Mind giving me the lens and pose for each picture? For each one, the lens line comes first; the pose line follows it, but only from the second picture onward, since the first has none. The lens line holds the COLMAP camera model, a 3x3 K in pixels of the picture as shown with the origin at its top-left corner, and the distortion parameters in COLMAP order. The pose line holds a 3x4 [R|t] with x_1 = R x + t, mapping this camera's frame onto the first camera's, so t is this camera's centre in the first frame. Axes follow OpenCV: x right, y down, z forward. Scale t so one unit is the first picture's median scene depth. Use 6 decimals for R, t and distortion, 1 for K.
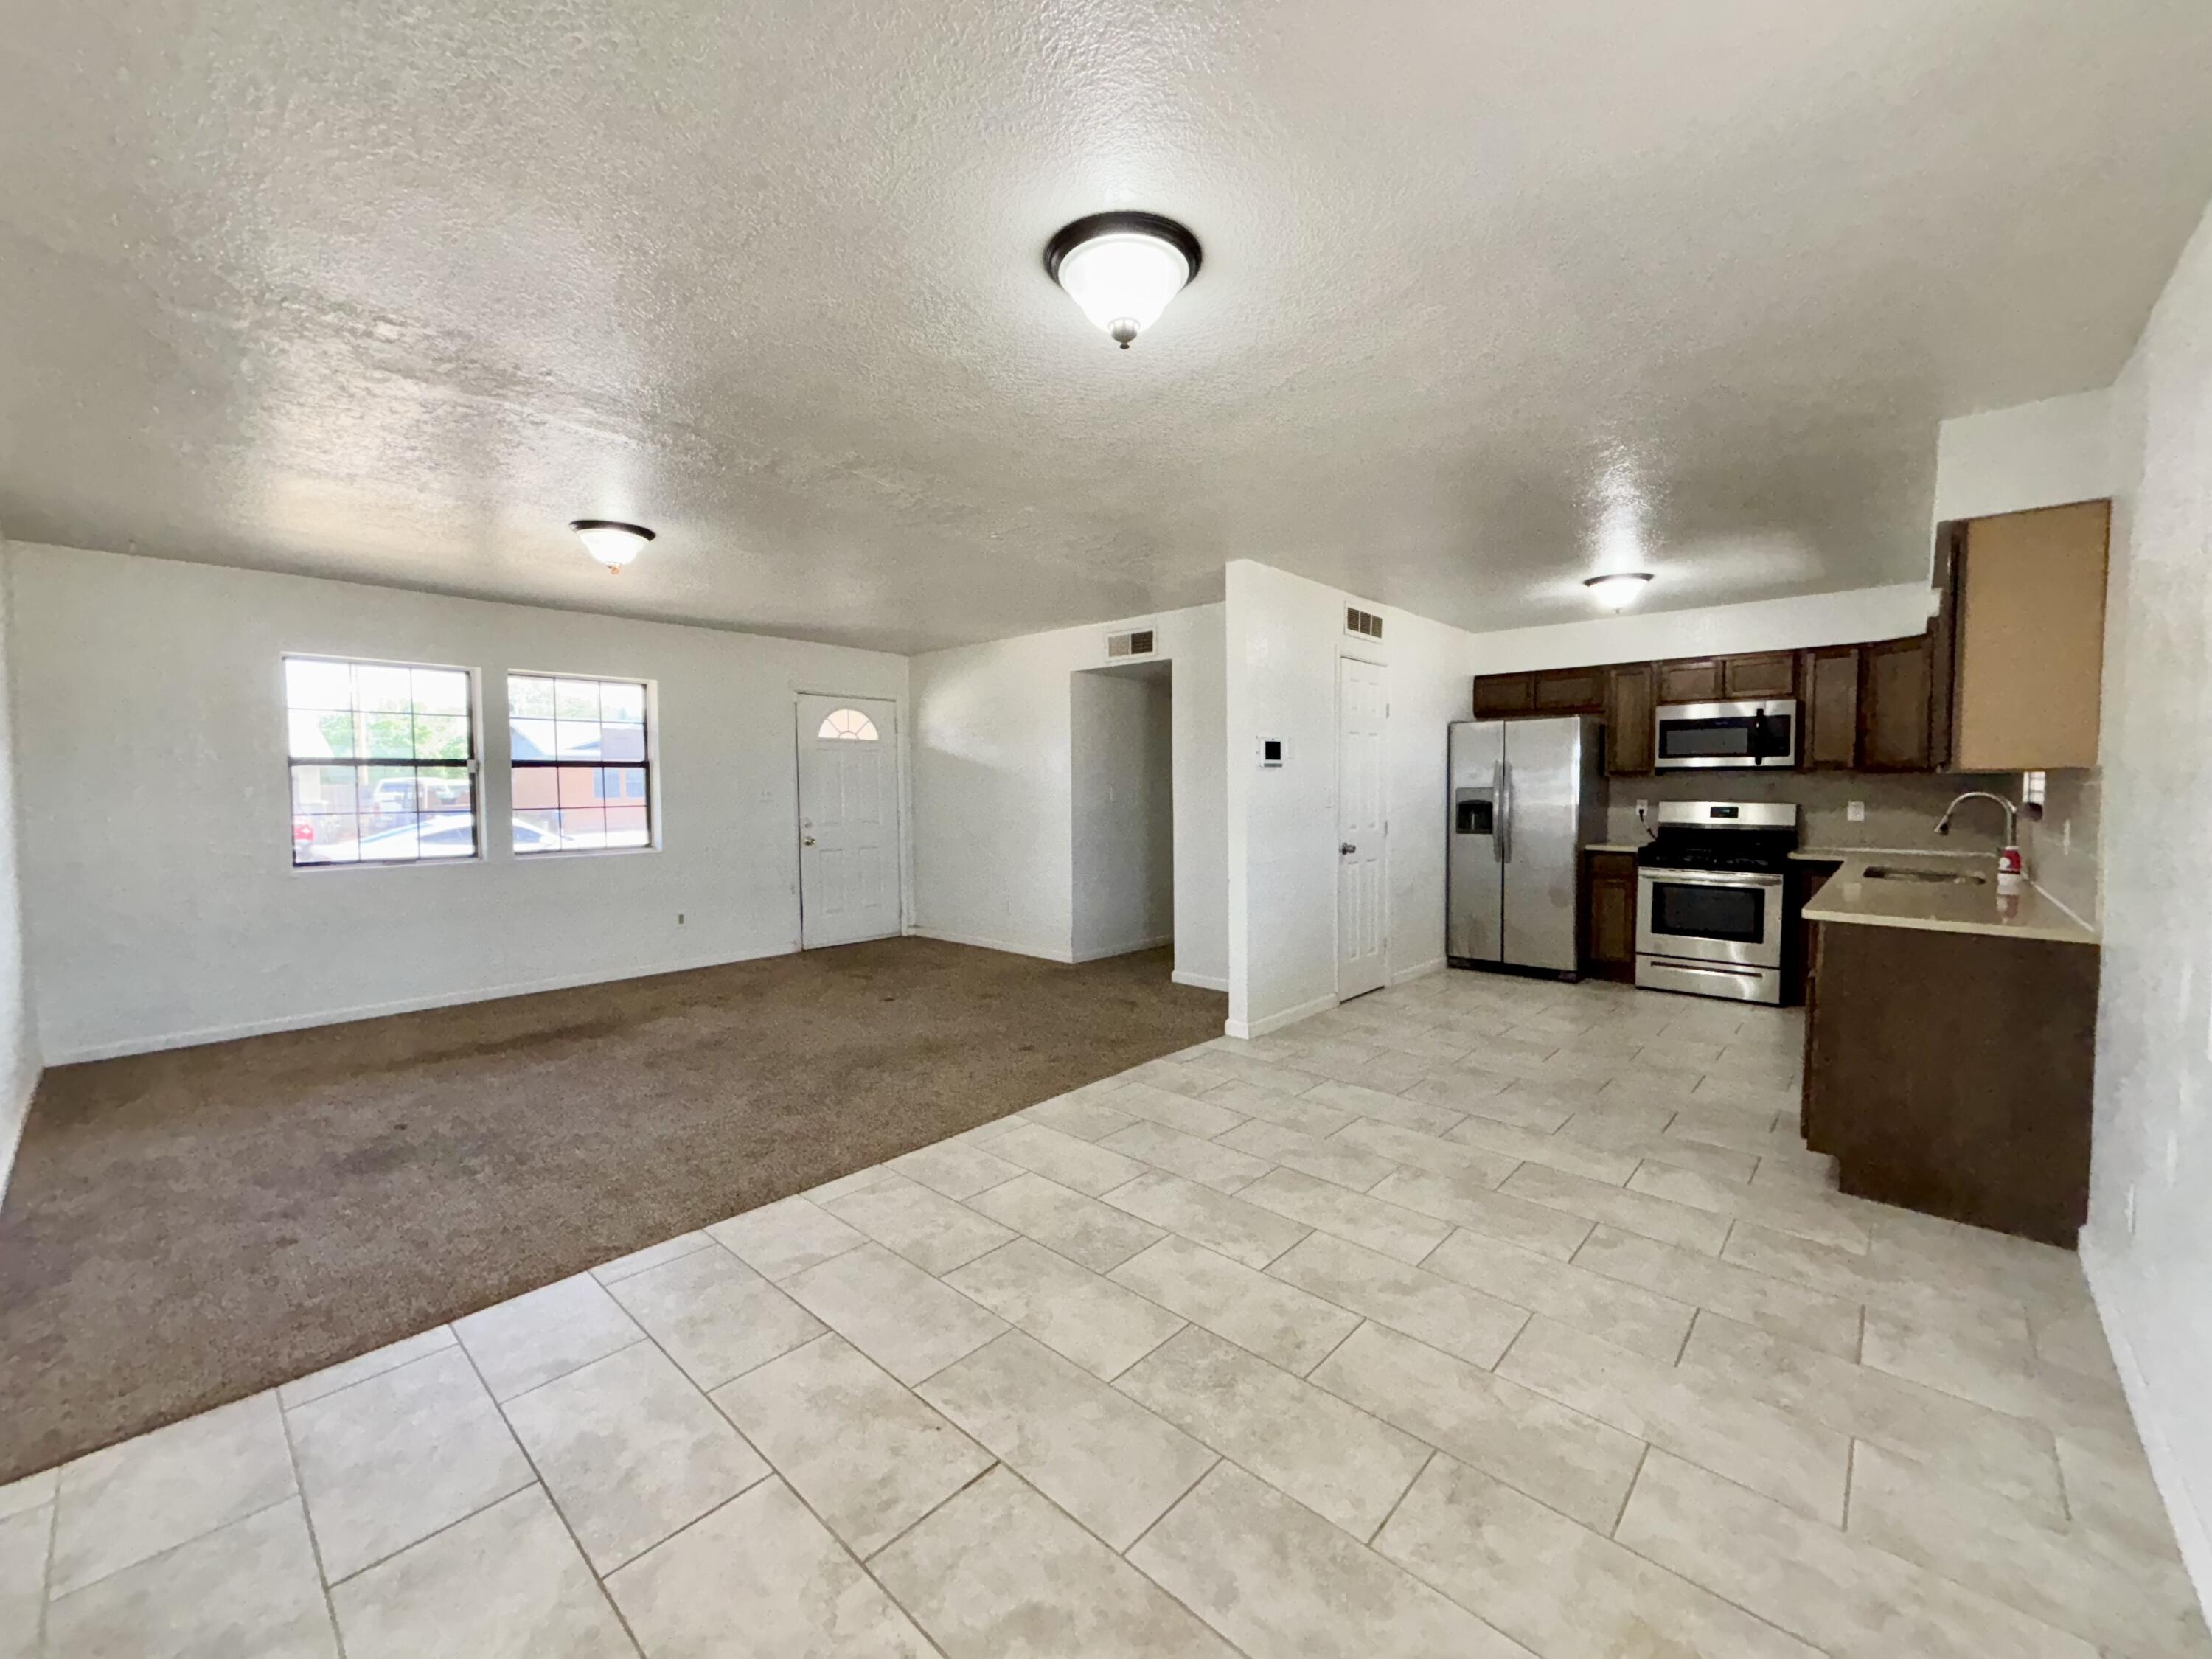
lens RADIAL K [[884.2, 0, 1111.9], [0, 884.2, 826.3], [0, 0, 1]] dist [-0.002122, 0.000016]
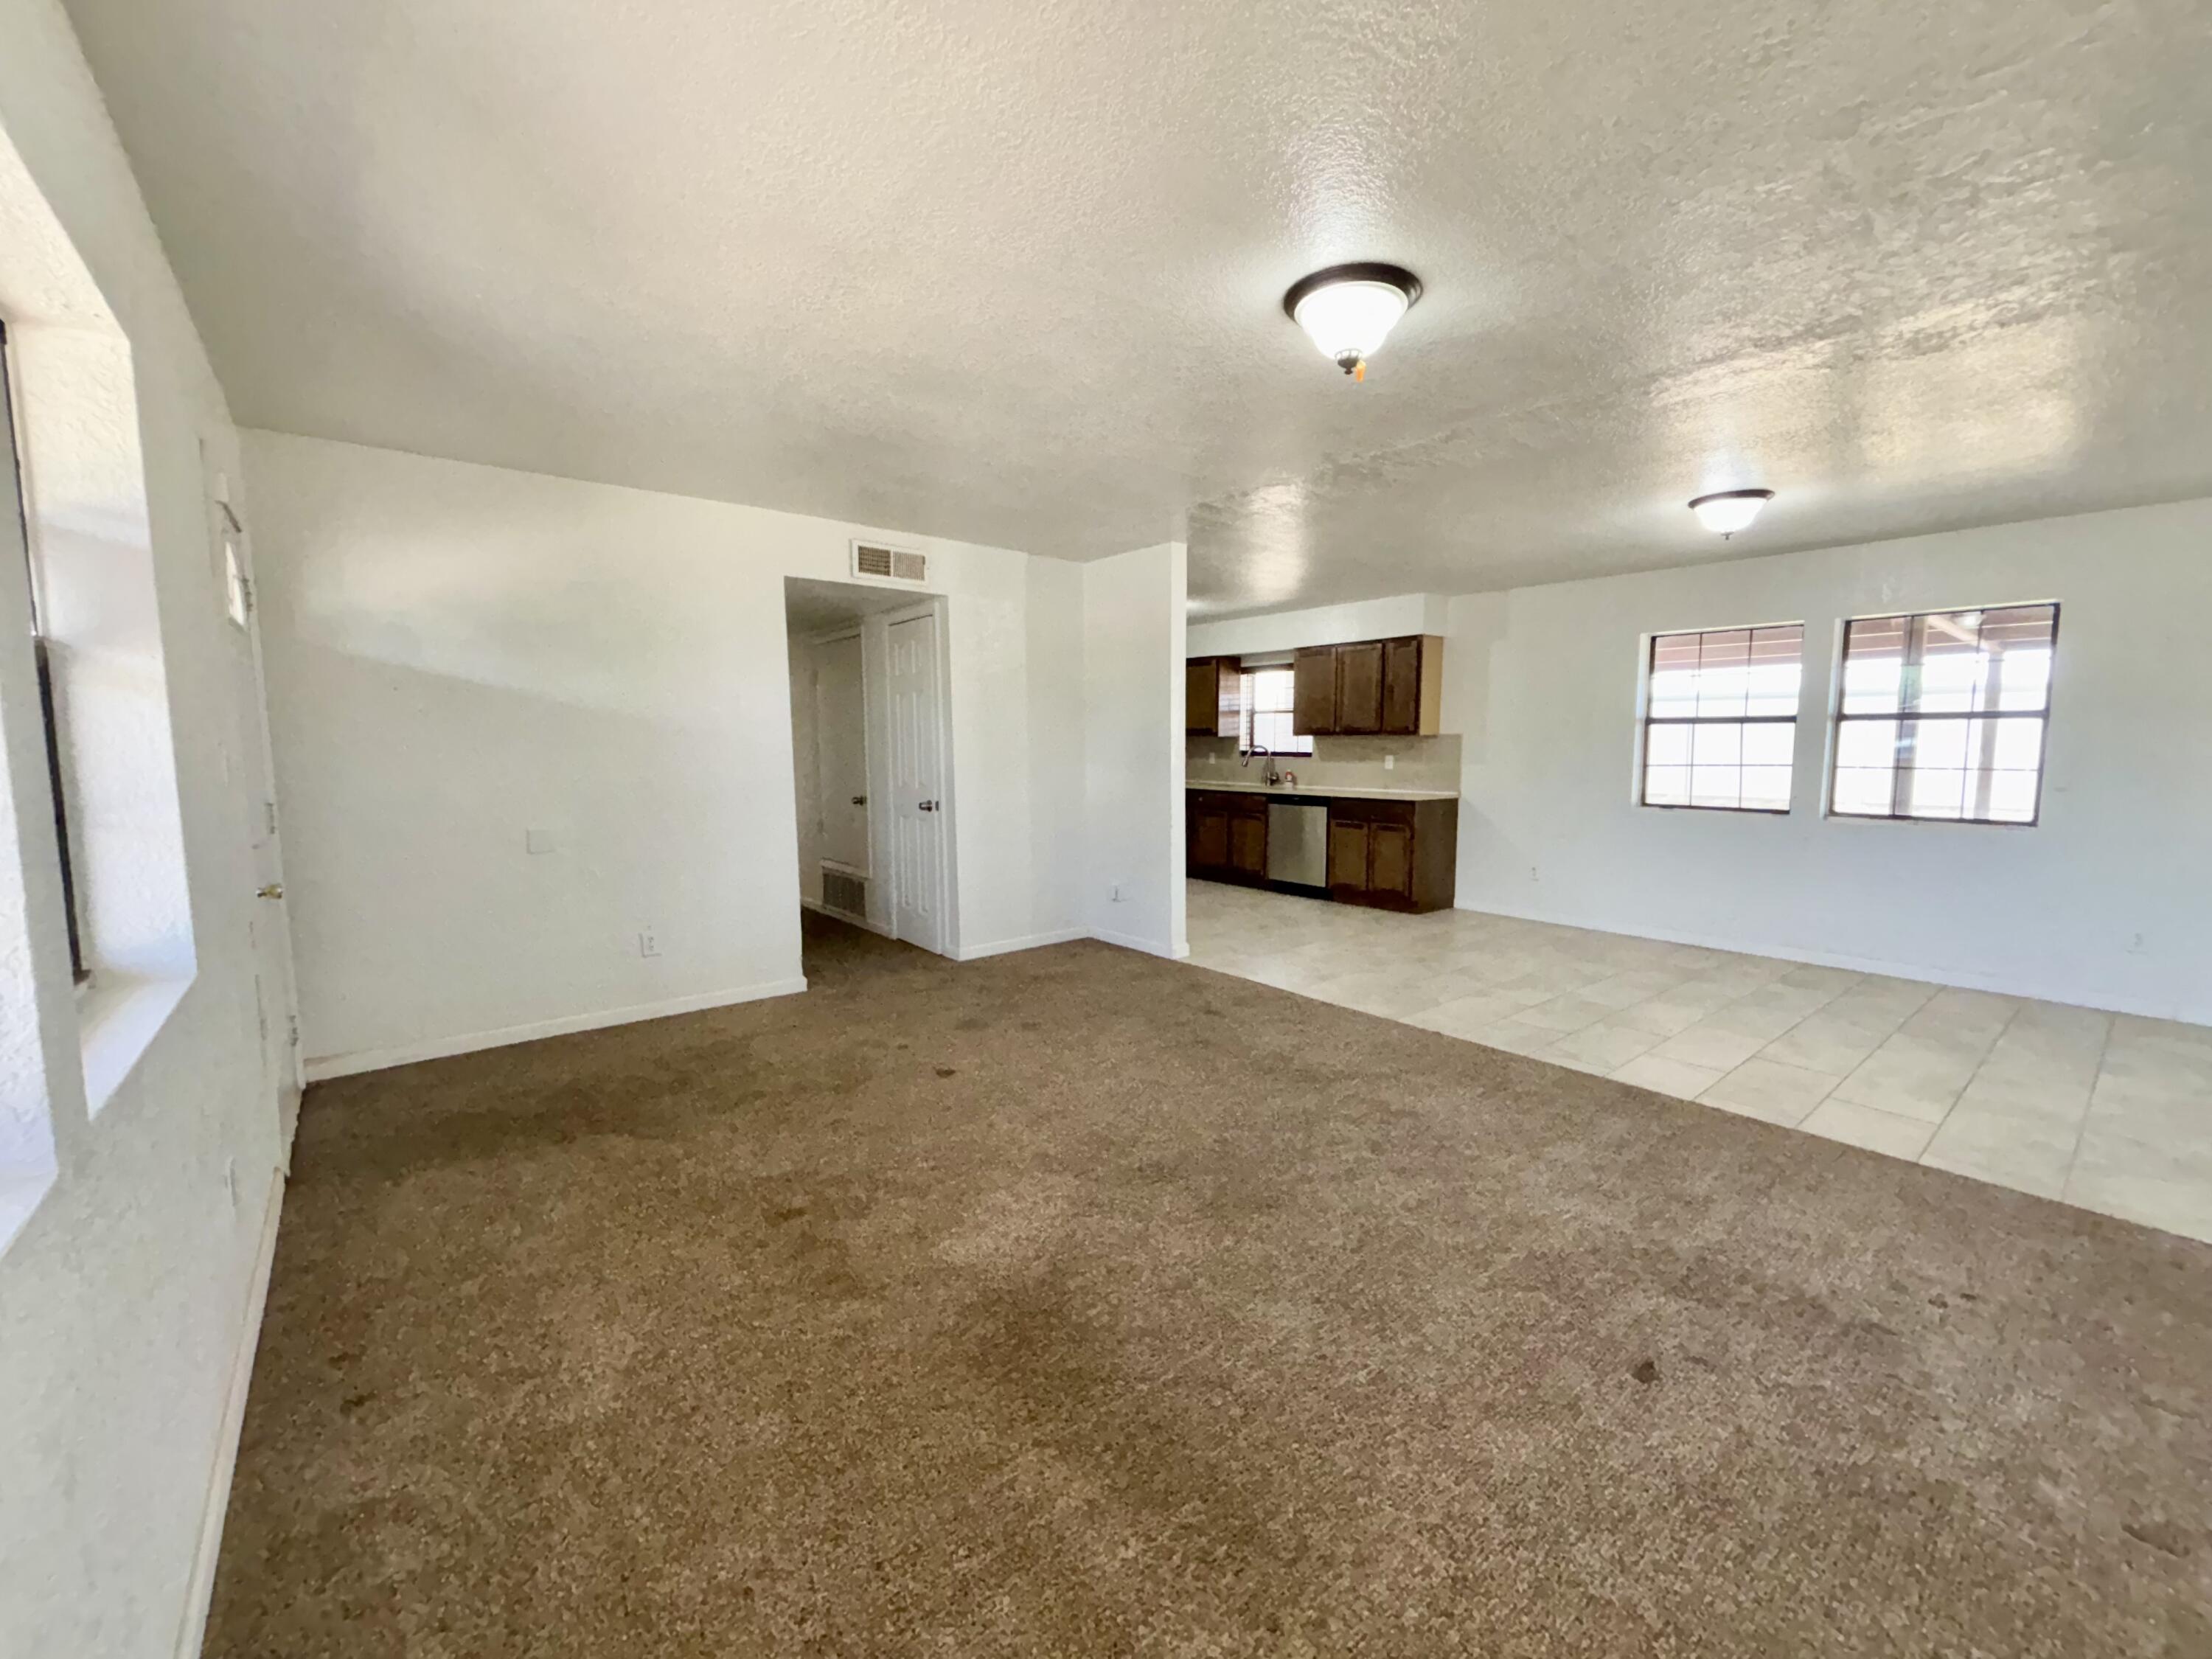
lens RADIAL K [[897.4, 0, 1103.6], [0, 897.4, 816.2], [0, 0, 1]] dist [-0.002140, -0.000353]
pose [[0.147943, -0.083279, 0.985483, -1.349317], [0.045576, 0.995964, 0.077323, -0.056485], [-0.987945, 0.033475, 0.151141, 1.213258]]
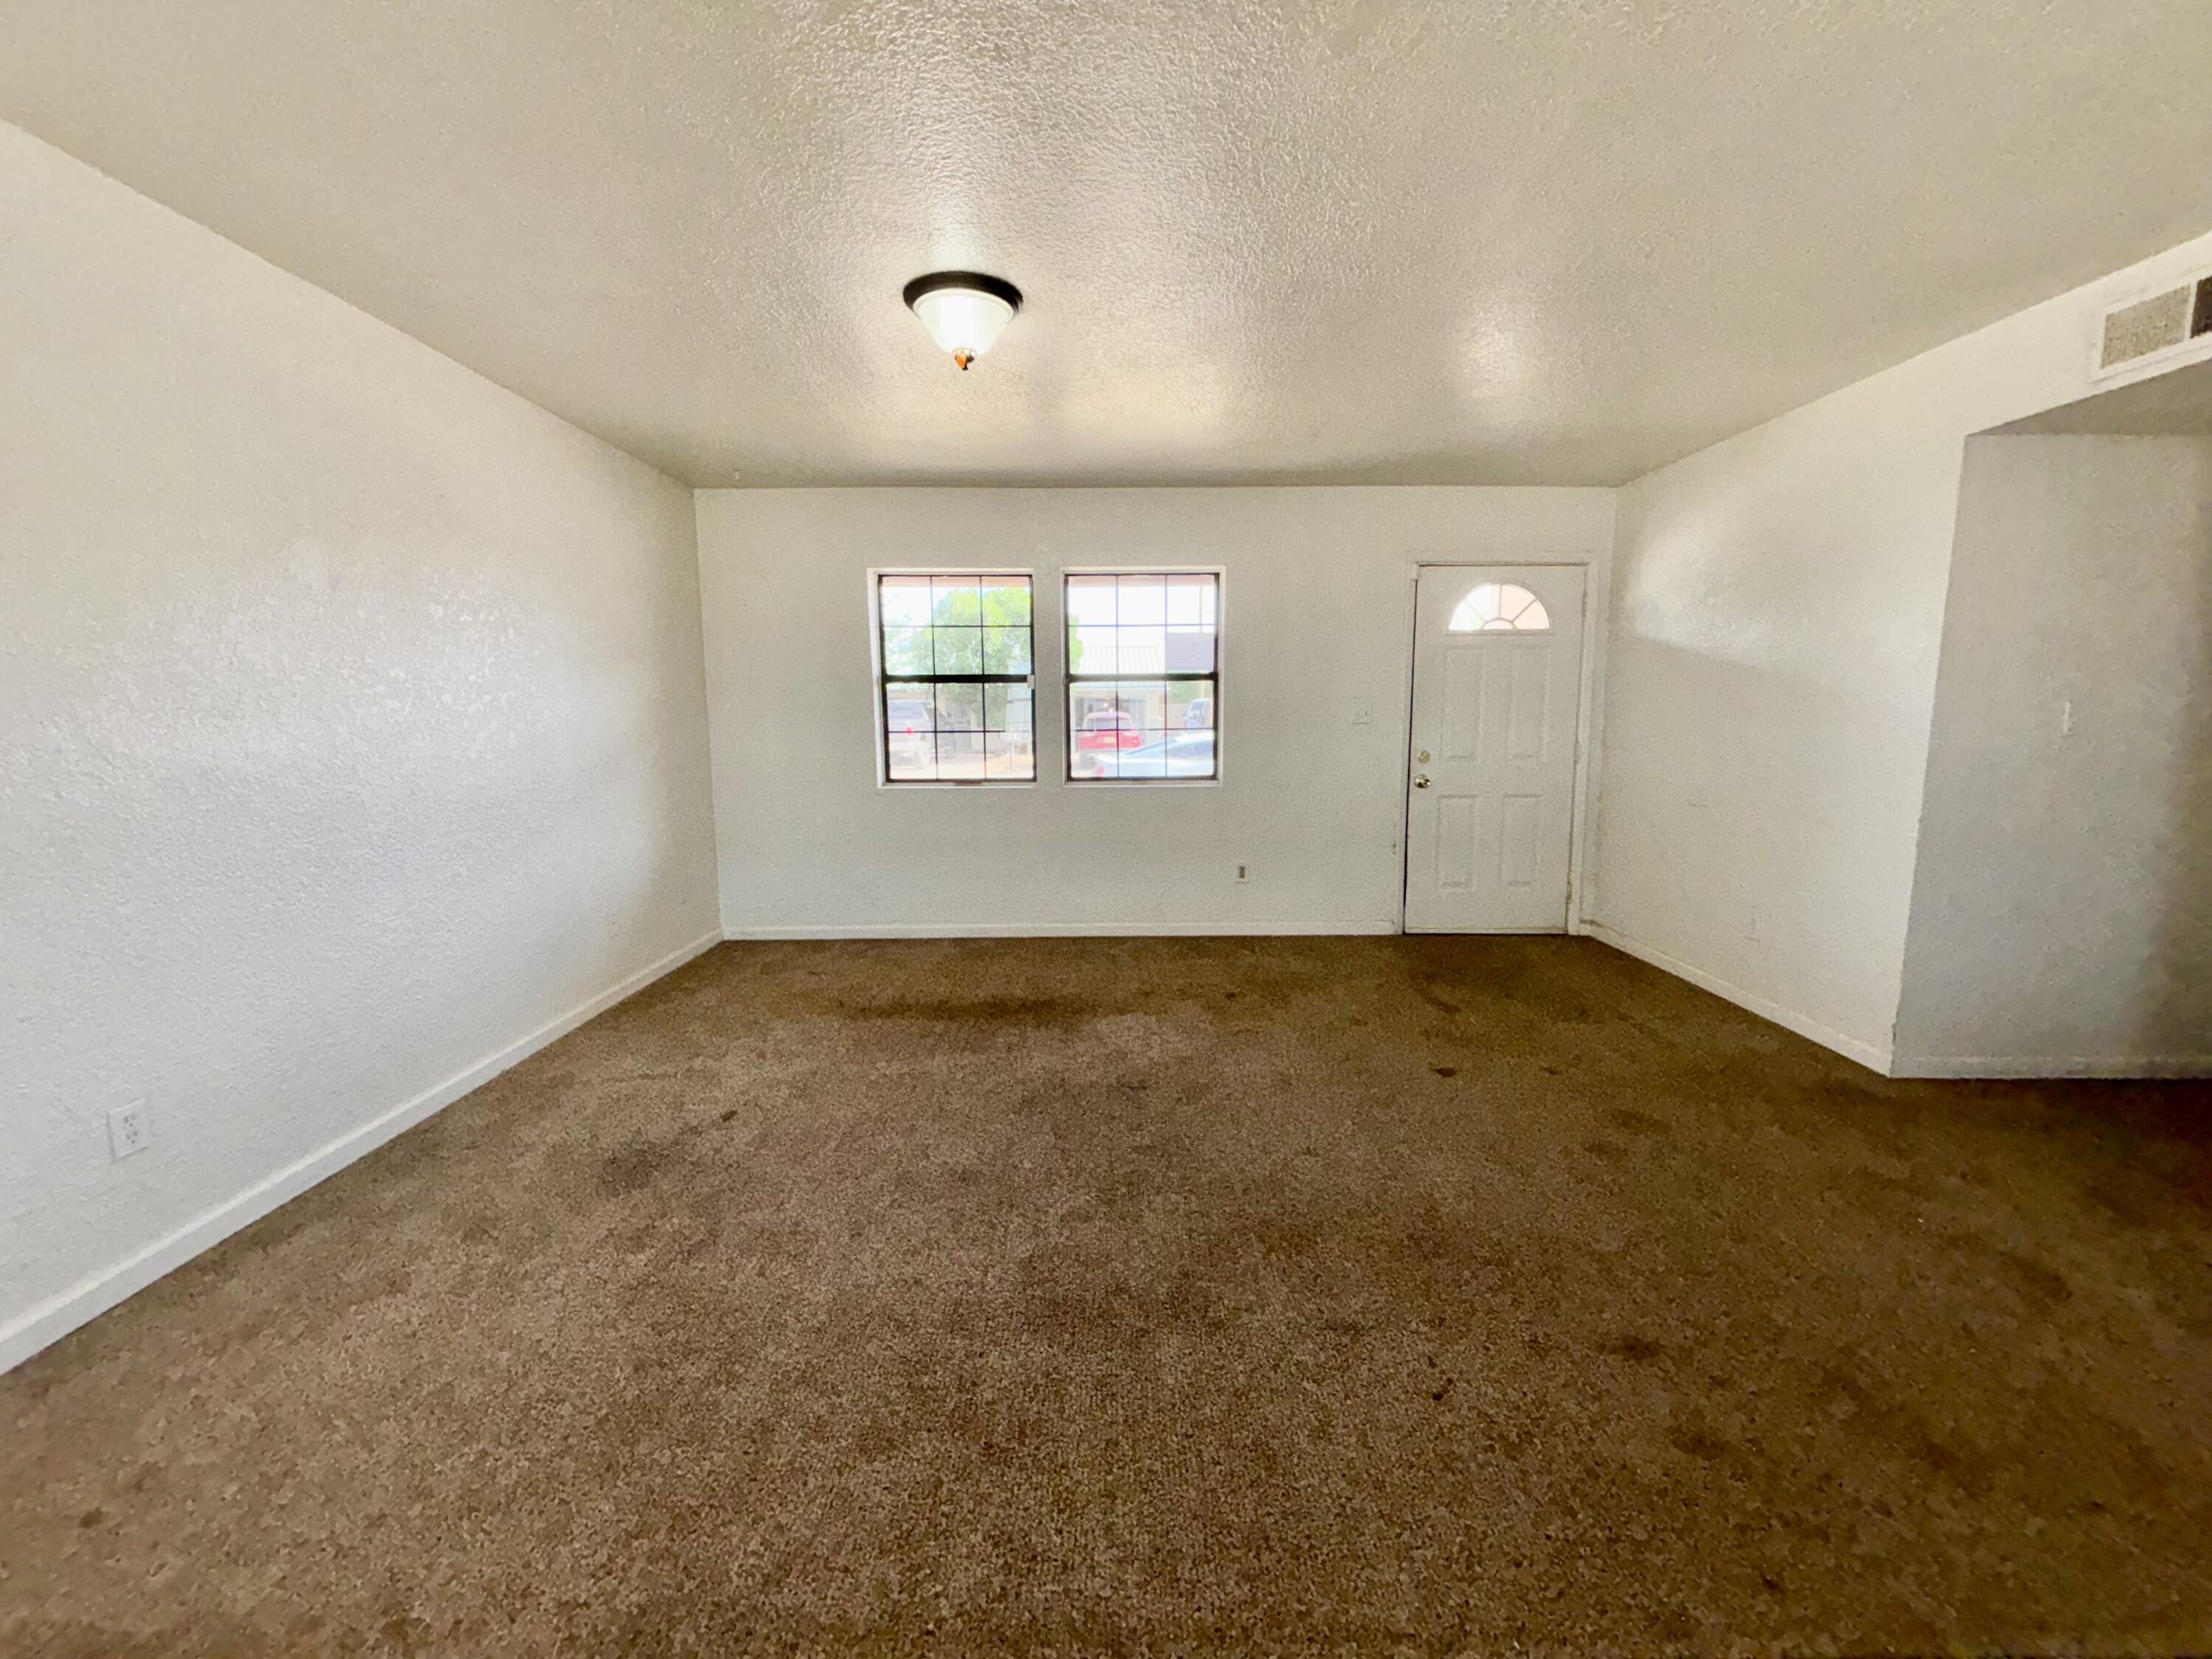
lens RADIAL K [[884.2, 0, 1111.9], [0, 884.2, 826.3], [0, 0, 1]] dist [-0.002122, 0.000016]
pose [[0.669350, 0.098154, -0.736435, 0.020292], [-0.030293, 0.994016, 0.104951, -0.028098], [0.742330, -0.047940, 0.668318, 0.711078]]
